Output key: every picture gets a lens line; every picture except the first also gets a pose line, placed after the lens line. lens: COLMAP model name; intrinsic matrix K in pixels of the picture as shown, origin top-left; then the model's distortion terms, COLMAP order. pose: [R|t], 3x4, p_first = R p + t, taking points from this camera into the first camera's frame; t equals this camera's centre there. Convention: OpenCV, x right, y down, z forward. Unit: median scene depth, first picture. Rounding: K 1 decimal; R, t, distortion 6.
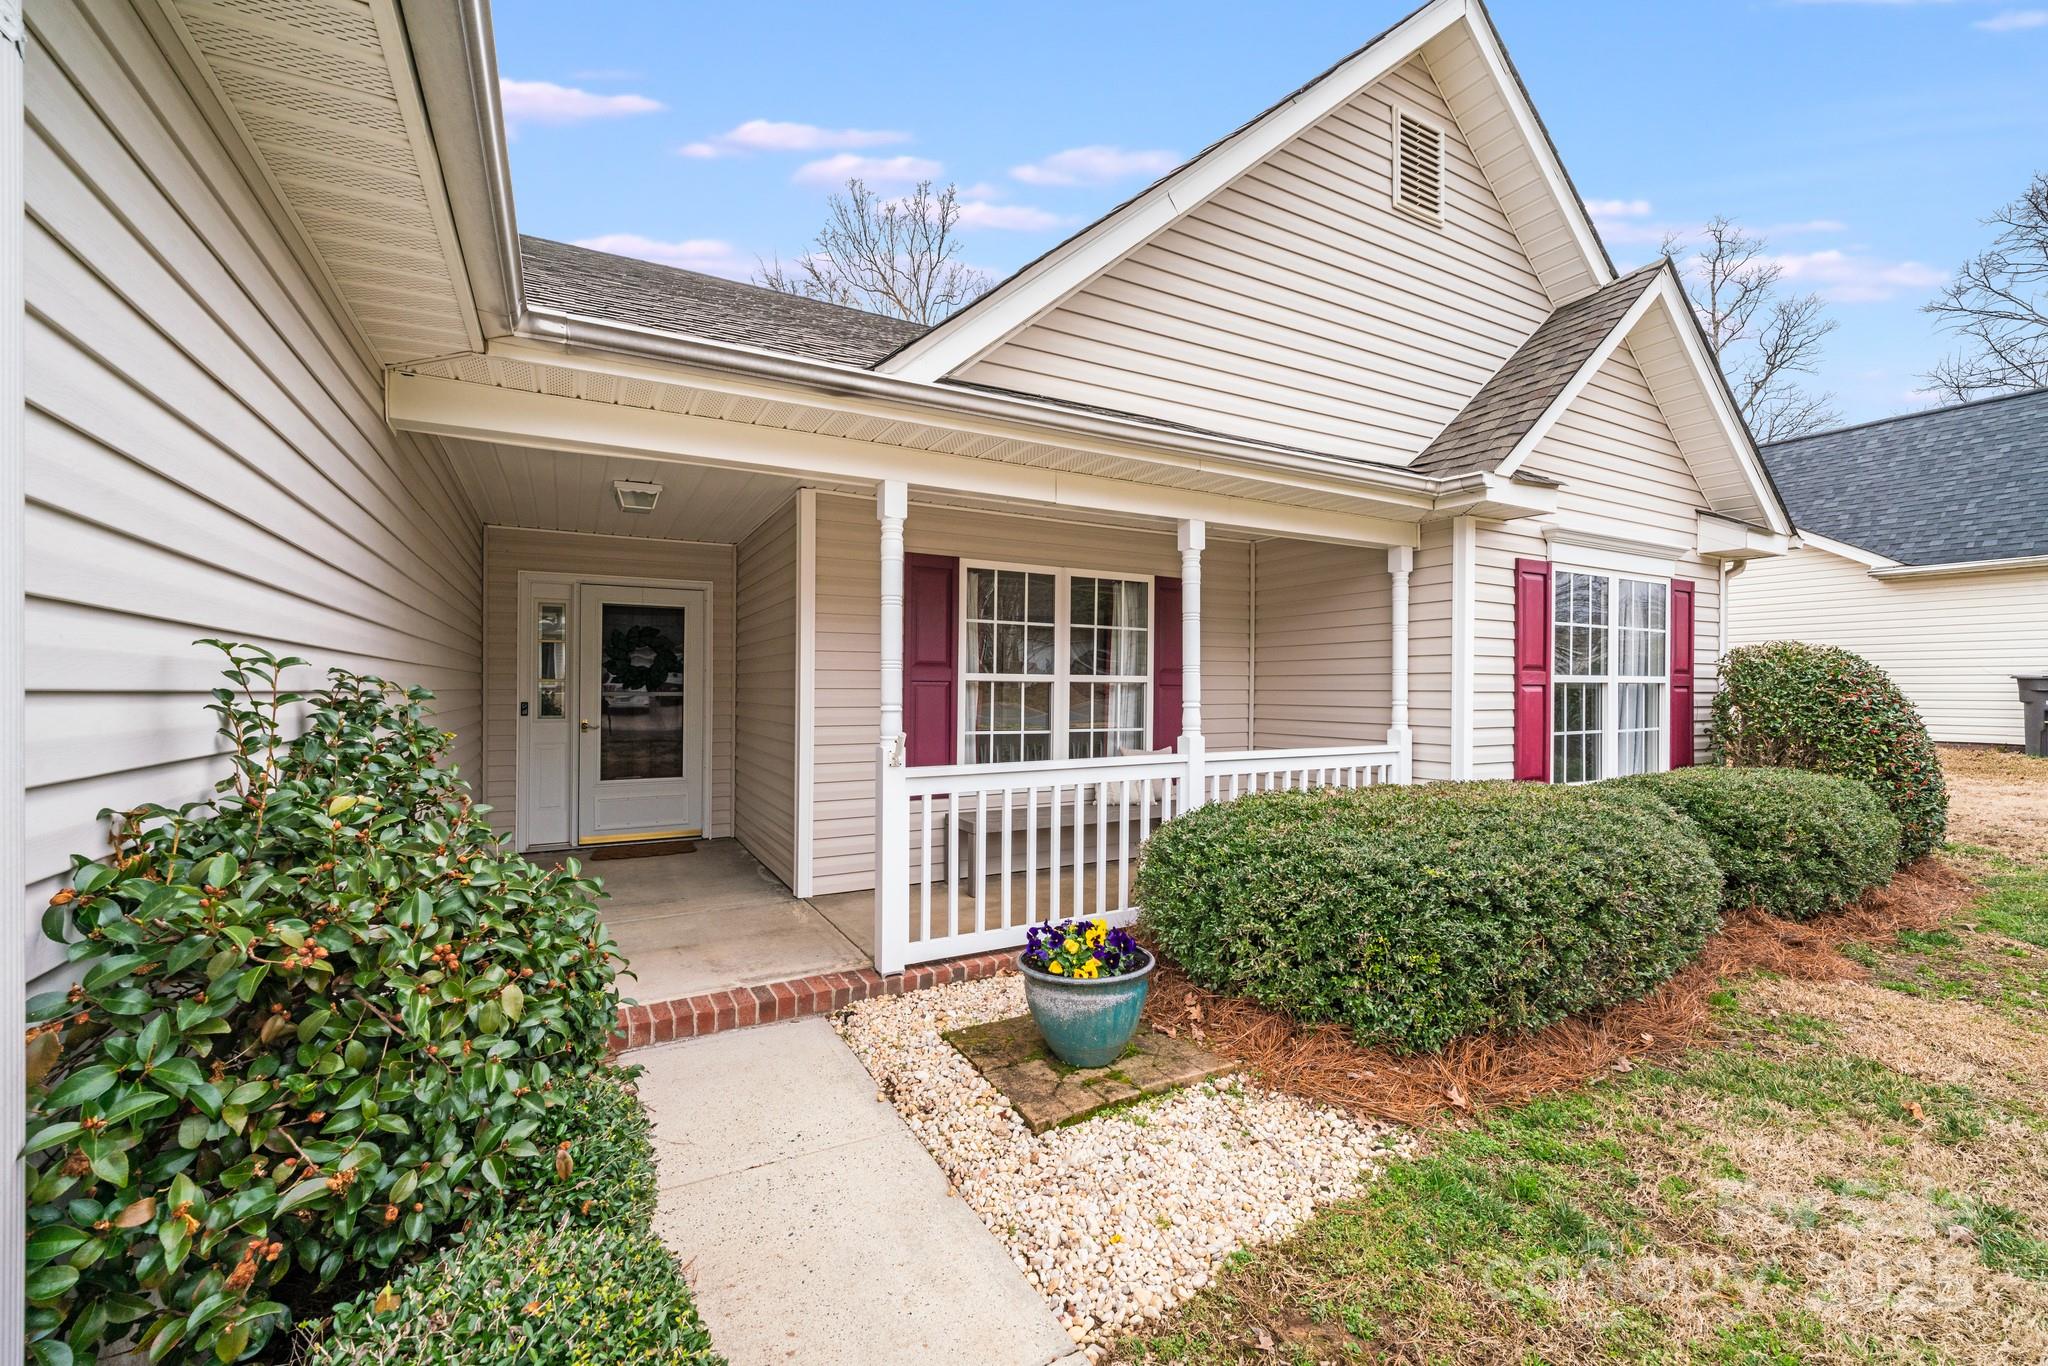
lens RADIAL K [[826.7, 0, 1019.5], [0, 826.7, 691.7], [0, 0, 1]] dist [0.000722, -0.004916]
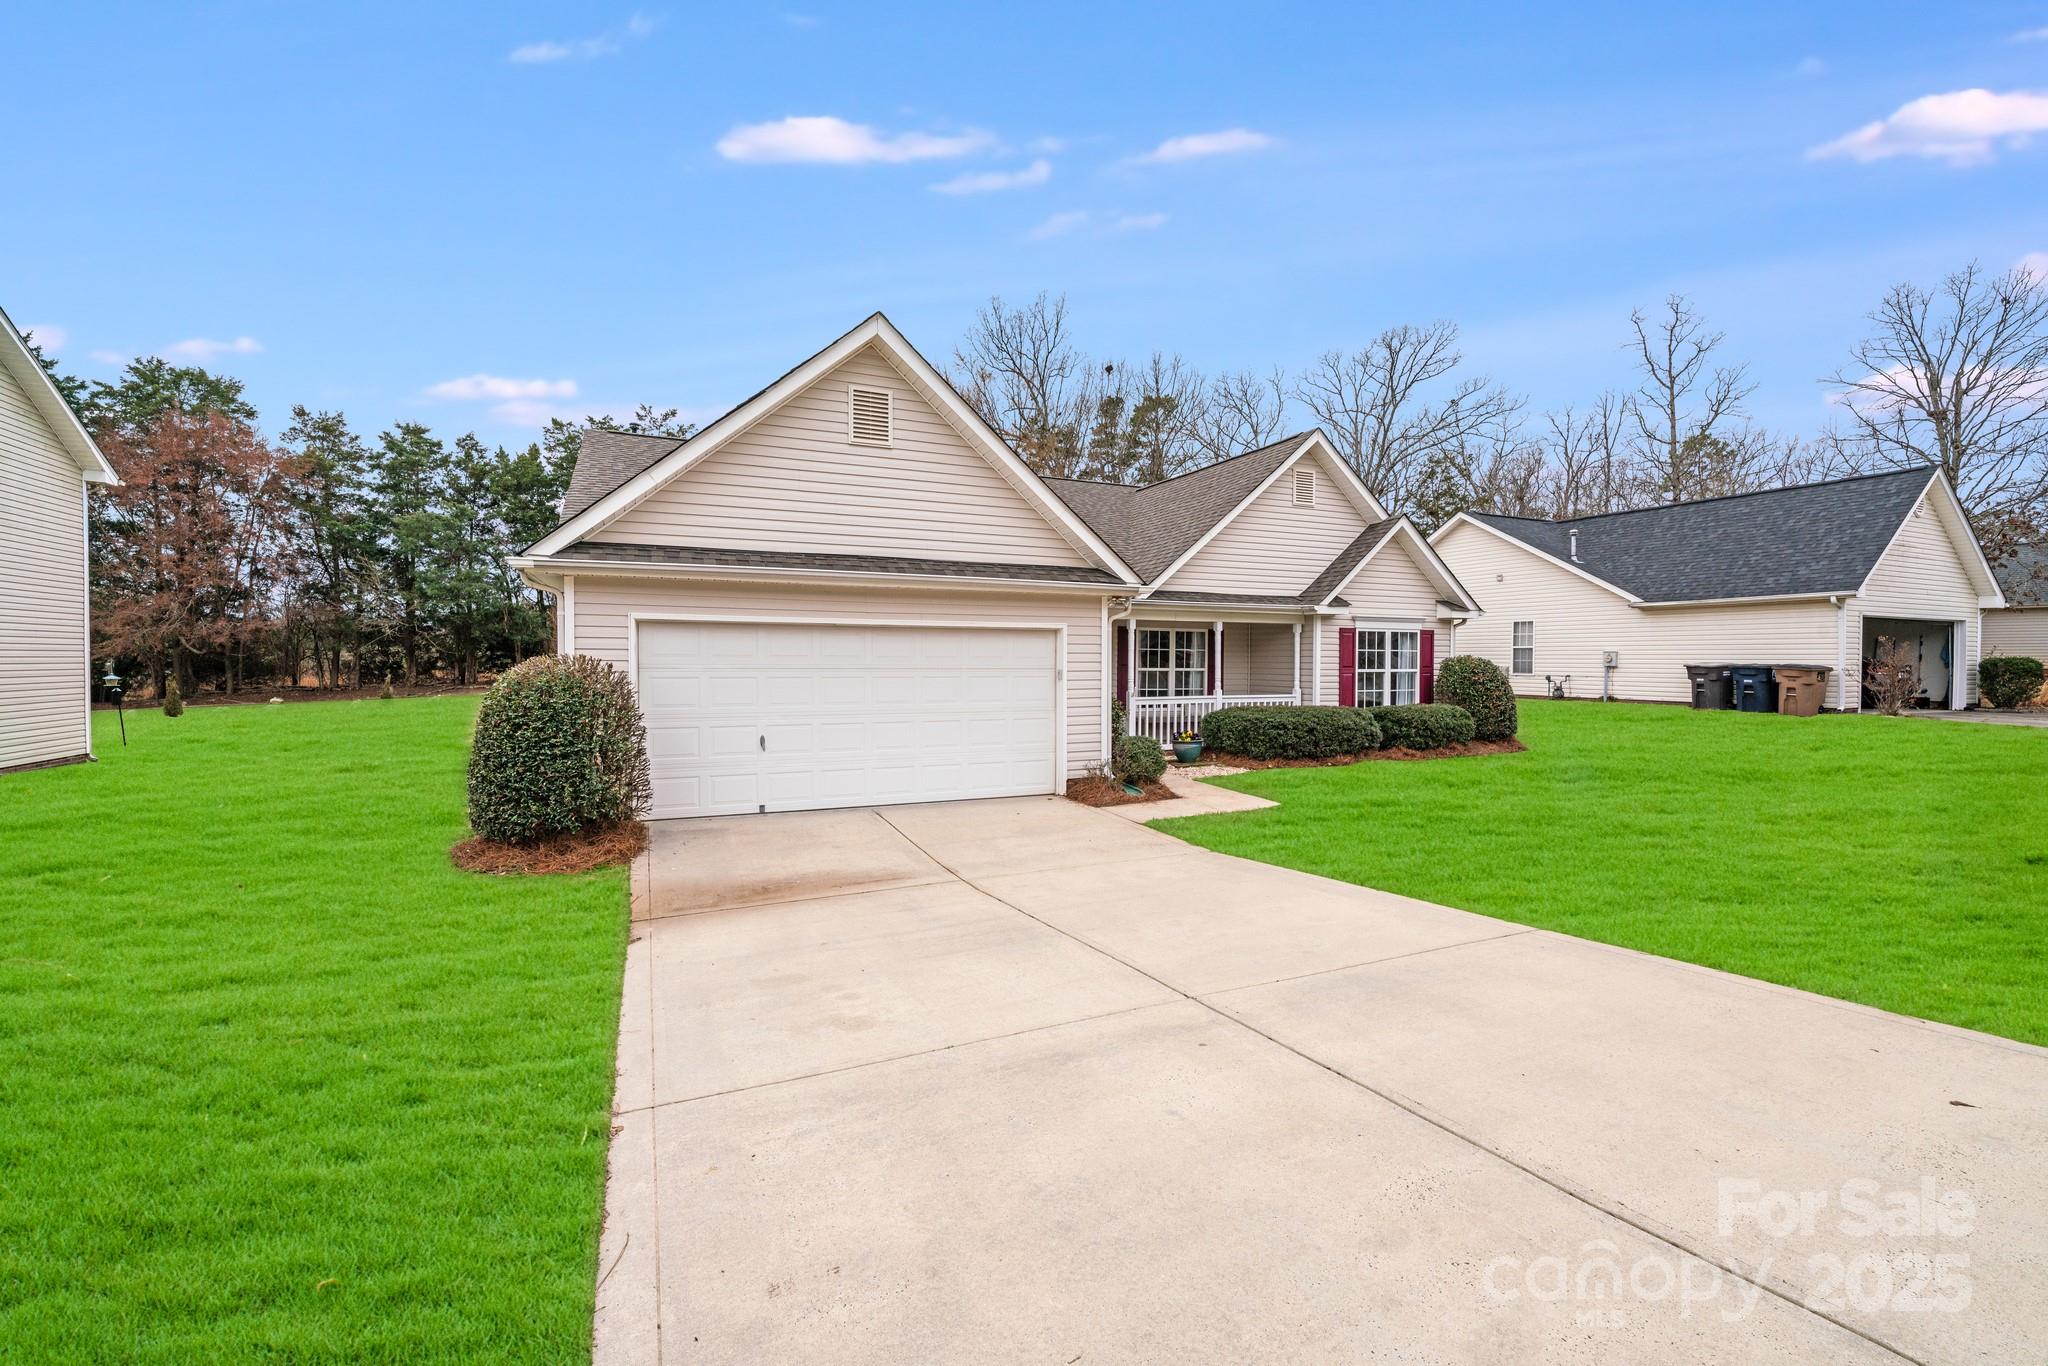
lens RADIAL K [[827.3, 0, 981.4], [0, 827.3, 664.2], [0, 0, 1]] dist [-0.000233, 0.000010]
pose [[0.992248, 0.001687, -0.124263, -0.235382], [-0.001222, 0.999992, 0.003813, -0.044419], [0.124268, -0.003631, 0.992242, -1.793367]]
